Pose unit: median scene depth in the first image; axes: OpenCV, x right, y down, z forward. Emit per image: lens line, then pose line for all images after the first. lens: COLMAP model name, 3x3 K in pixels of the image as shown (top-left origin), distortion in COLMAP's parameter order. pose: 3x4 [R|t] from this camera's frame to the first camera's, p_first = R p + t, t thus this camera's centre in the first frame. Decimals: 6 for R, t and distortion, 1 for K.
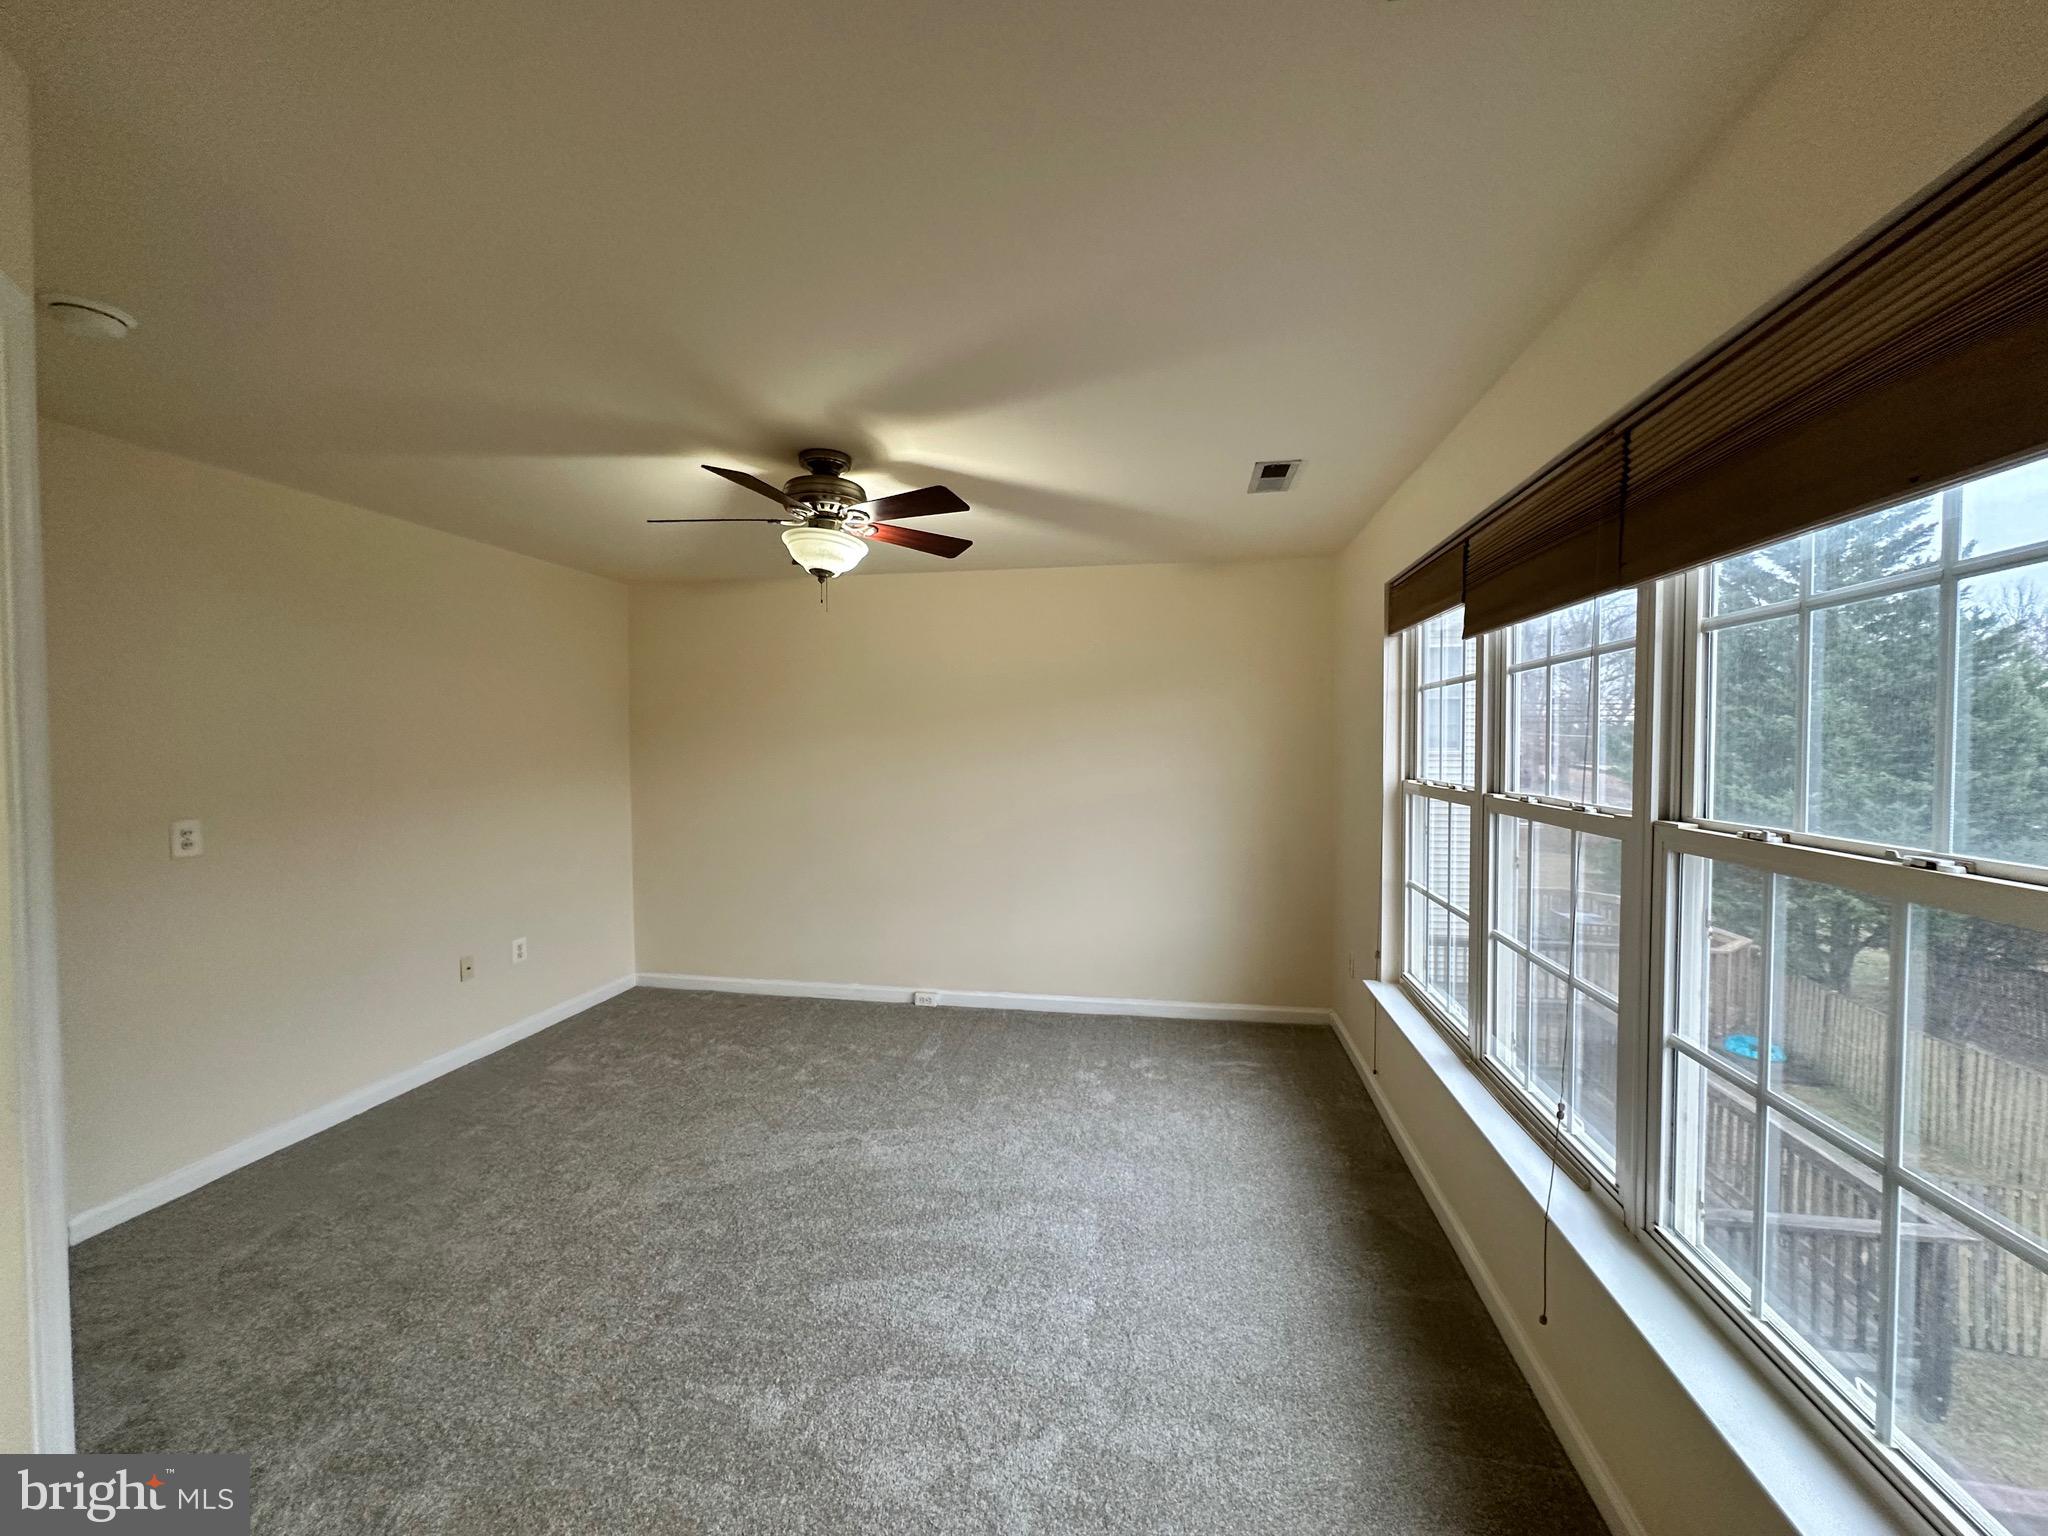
lens RADIAL K [[811.1, 0, 1024.0], [0, 811.1, 768.0], [0, 0, 1]] dist [0.001607, 0.000348]
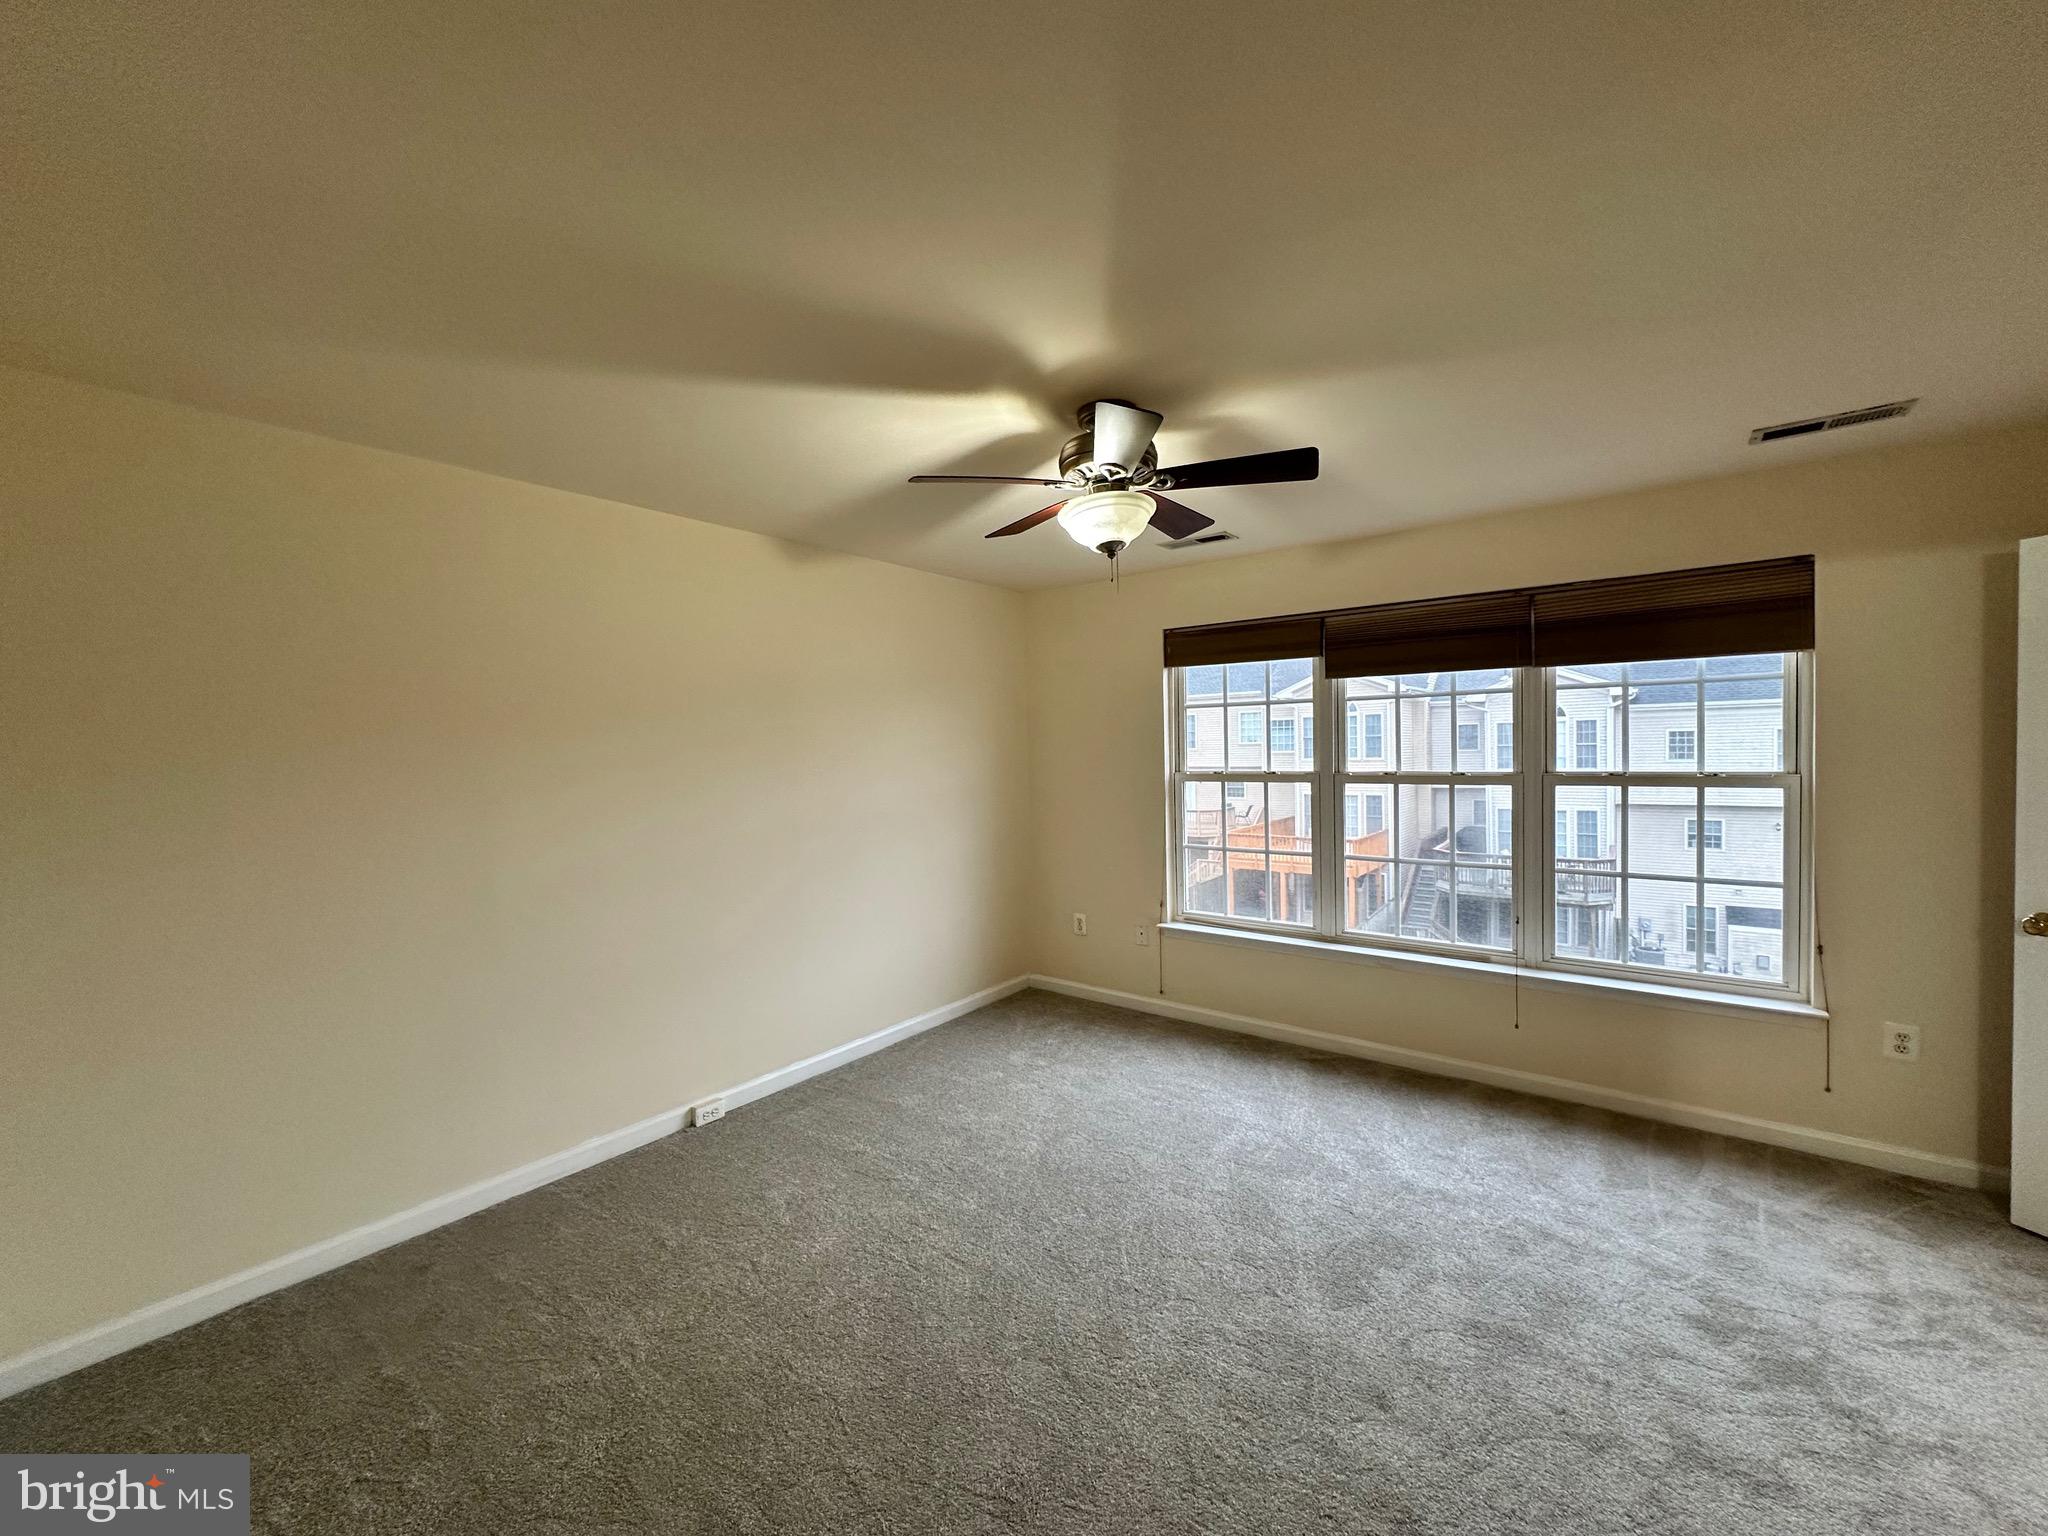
lens RADIAL K [[811.1, 0, 1024.0], [0, 811.1, 768.0], [0, 0, 1]] dist [0.001607, 0.000348]
pose [[0.455411, -0.019414, 0.890069, -0.870457], [0.045089, 0.998982, -0.001281, -0.003445], [-0.889139, 0.040716, 0.455823, 0.585442]]
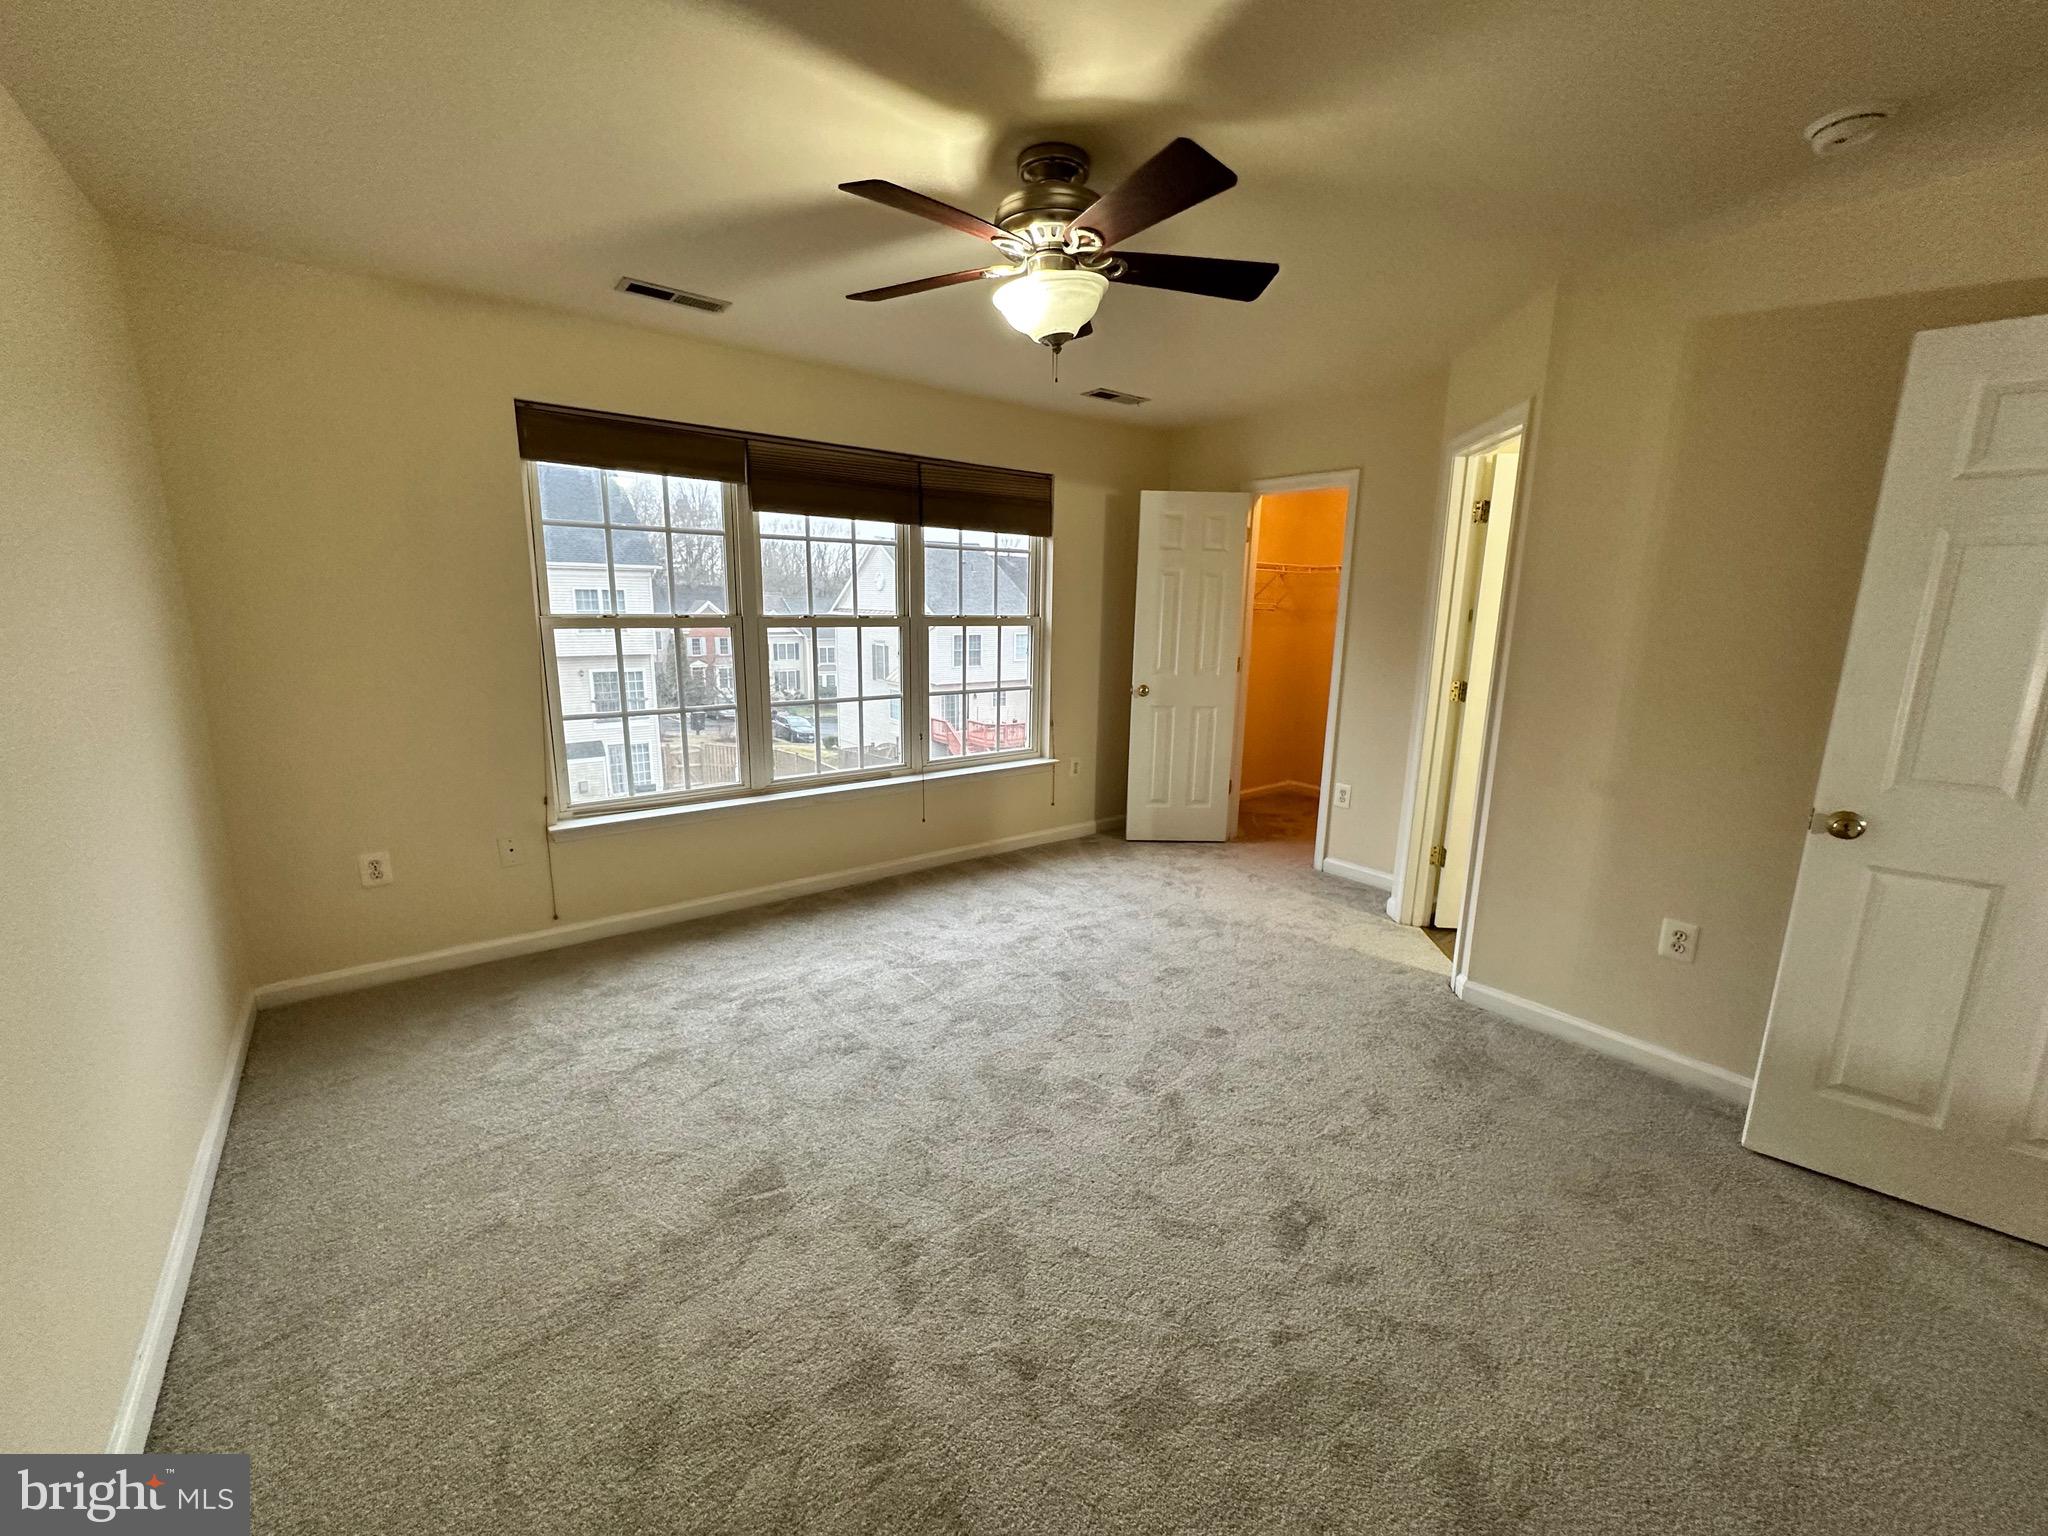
lens RADIAL K [[830.1, 0, 1035.9], [0, 830.1, 776.7], [0, 0, 1]] dist [-0.000751, 0.000212]
pose [[-0.759874, -0.147433, 0.633131, -0.641709], [0.006859, 0.972070, 0.234591, -0.028266], [-0.650034, 0.182602, -0.737640, 1.369966]]
